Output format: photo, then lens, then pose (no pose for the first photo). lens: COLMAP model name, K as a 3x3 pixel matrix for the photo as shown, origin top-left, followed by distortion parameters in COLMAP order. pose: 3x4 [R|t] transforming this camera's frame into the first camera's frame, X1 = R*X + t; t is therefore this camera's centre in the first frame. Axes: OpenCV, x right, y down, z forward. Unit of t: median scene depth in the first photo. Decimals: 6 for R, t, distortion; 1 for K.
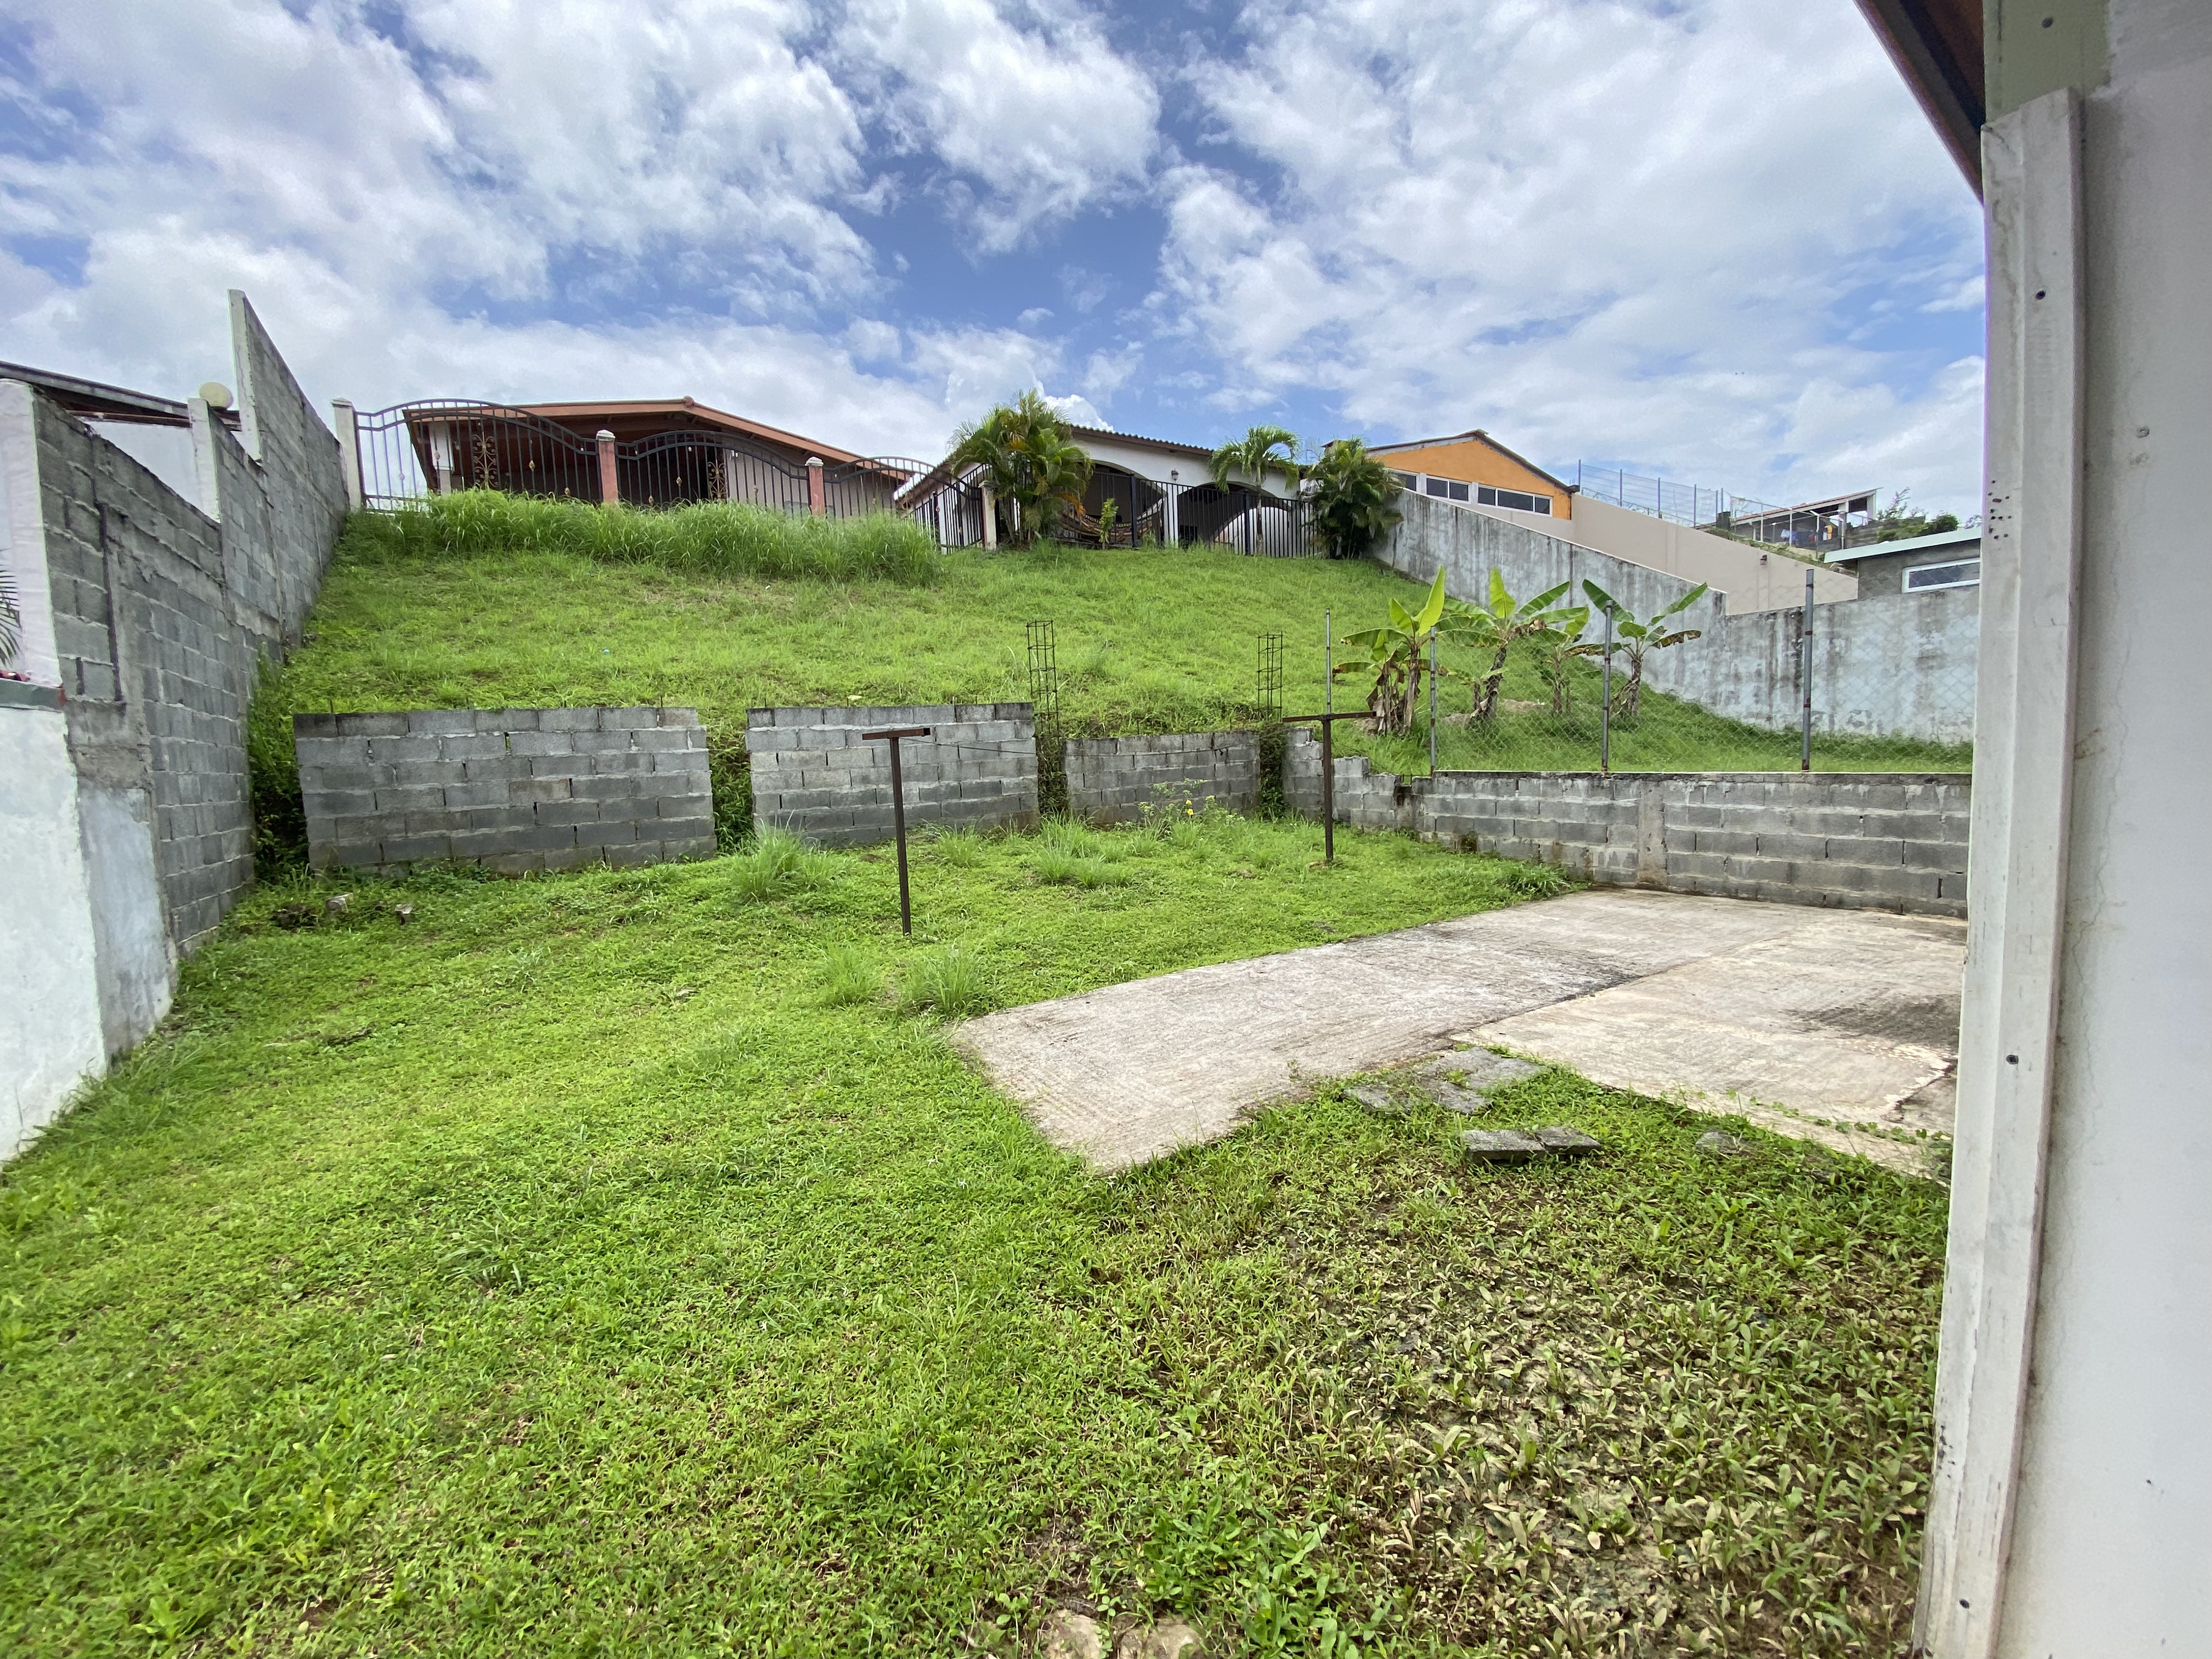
lens RADIAL K [[909.4, 0, 1090.3], [0, 909.4, 820.7], [0, 0, 1]] dist [-0.002364, -0.000446]
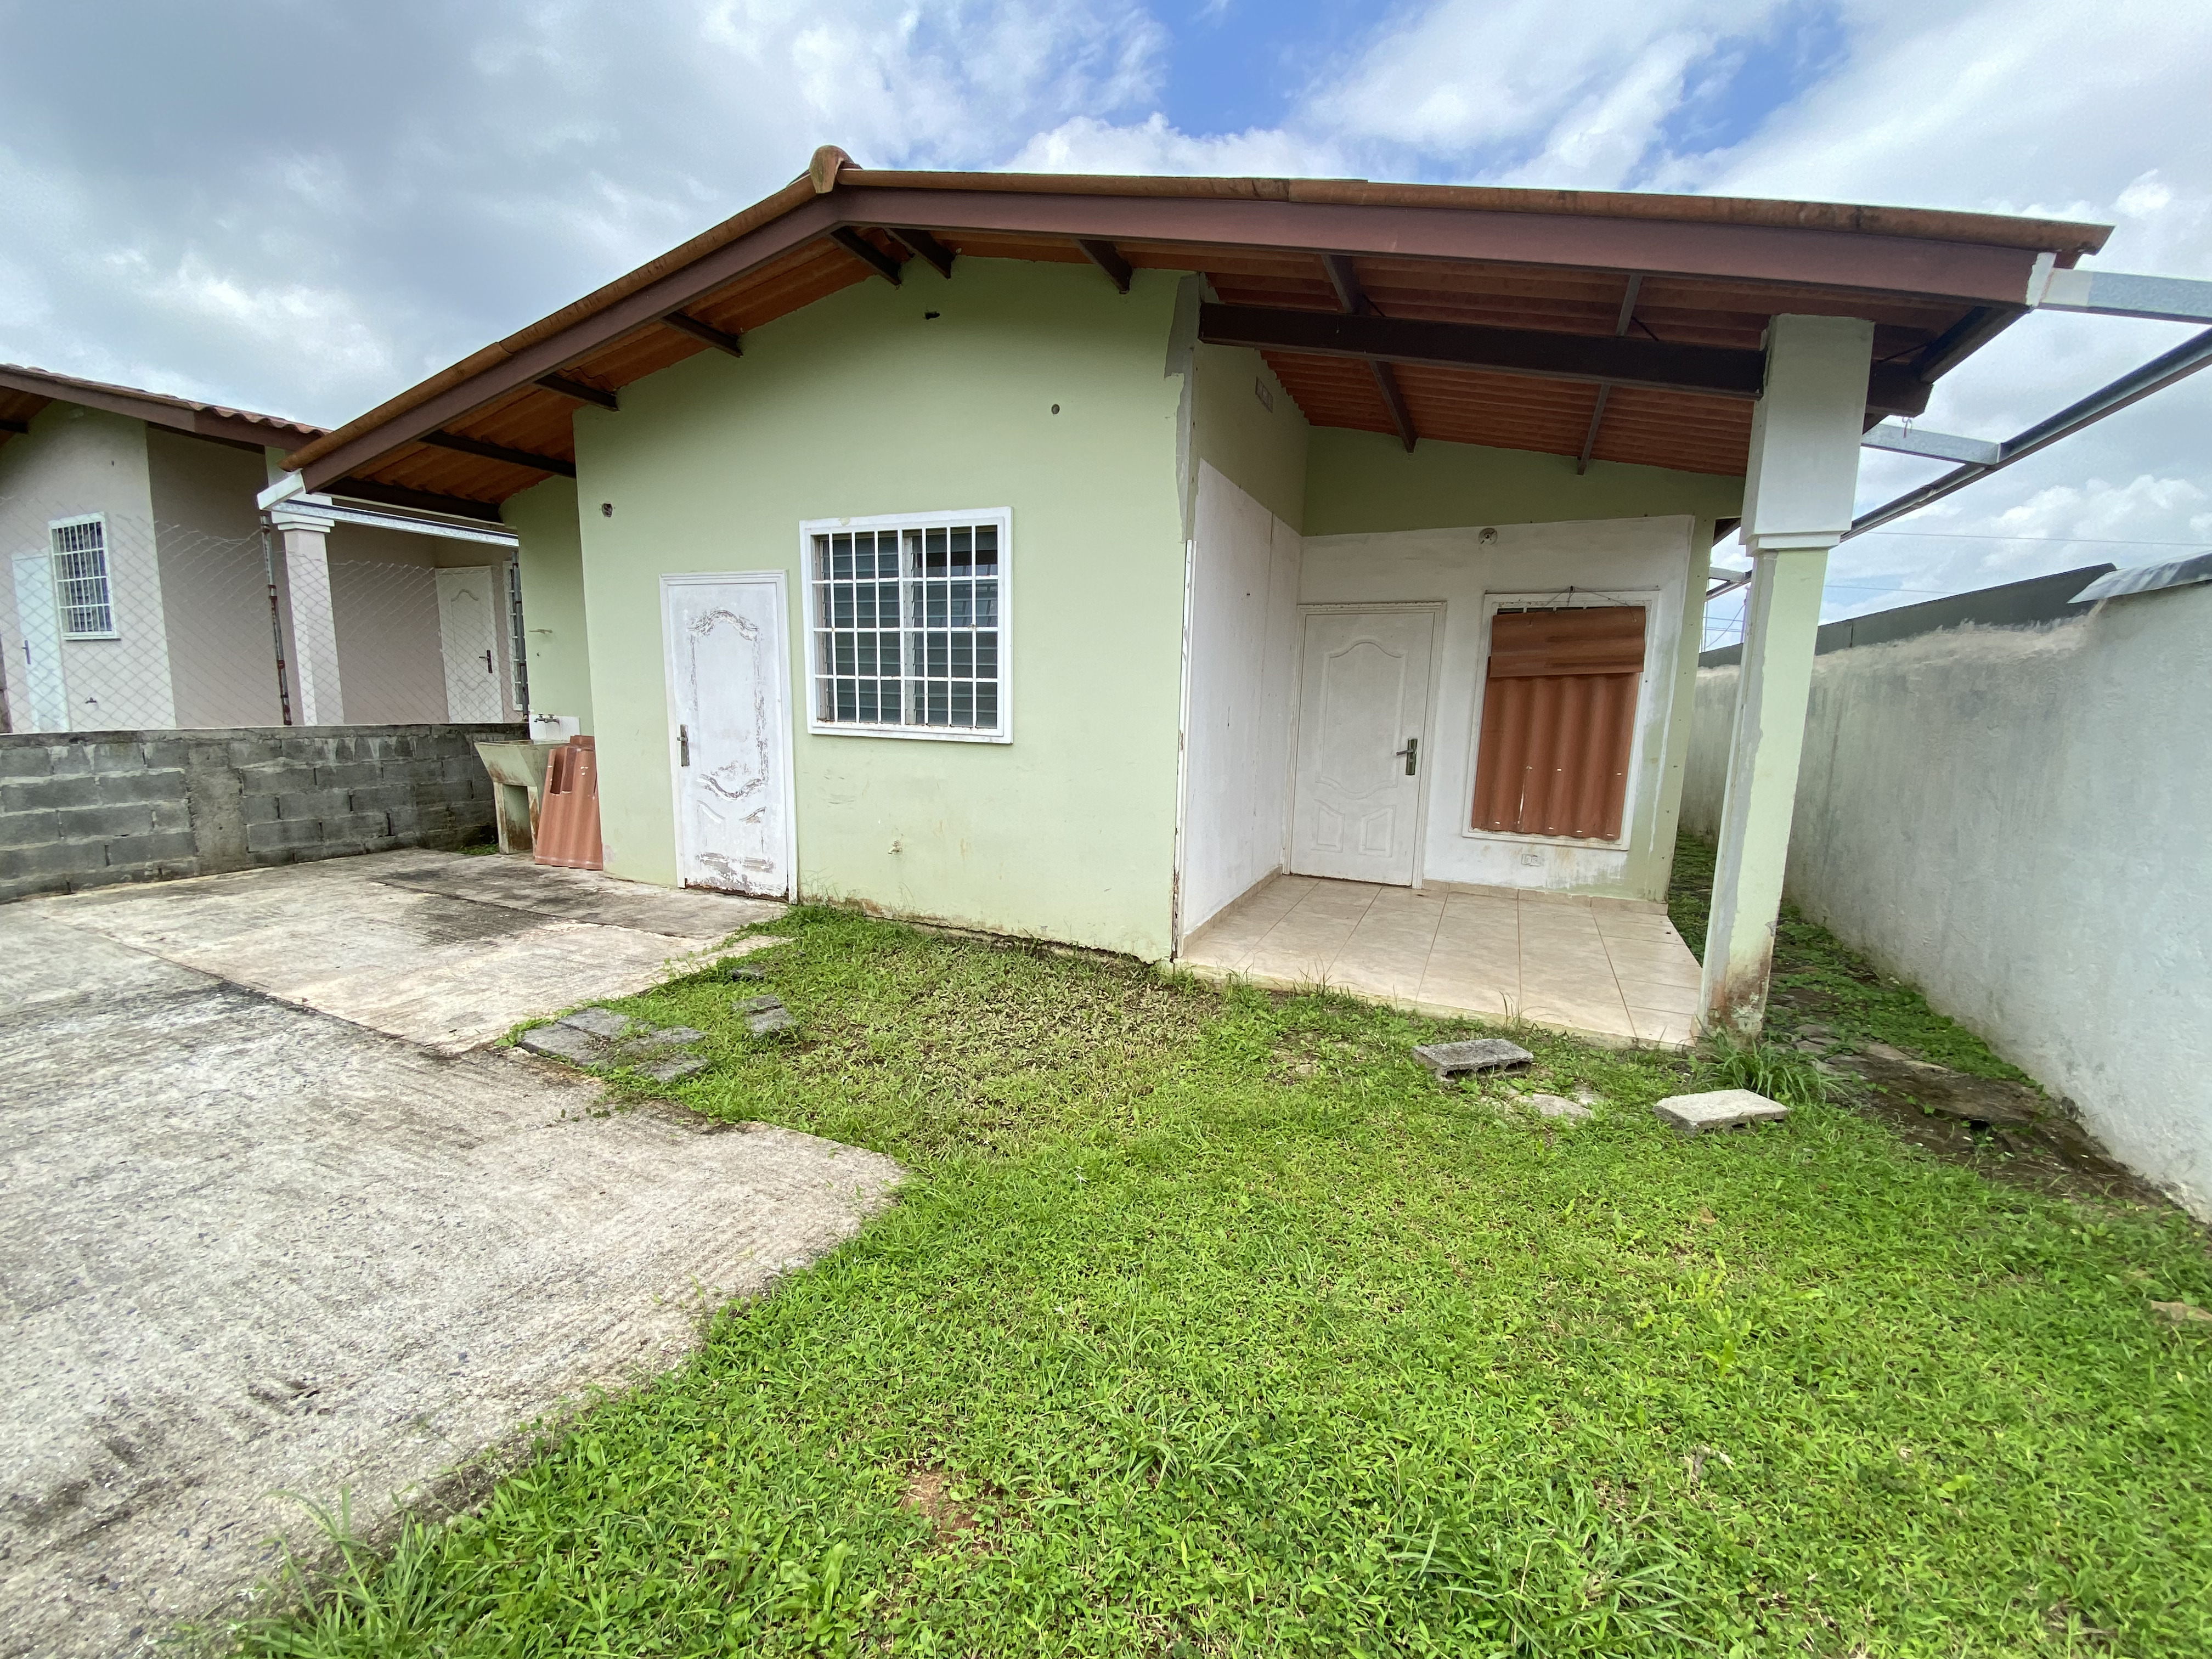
lens RADIAL K [[909.4, 0, 1089.4], [0, 909.4, 828.4], [0, 0, 1]] dist [-0.002364, -0.000446]
pose [[-0.569978, -0.091499, 0.816549, -0.532549], [0.070126, 0.984737, 0.159296, -0.041209], [-0.818662, 0.148056, -0.554862, 0.922820]]
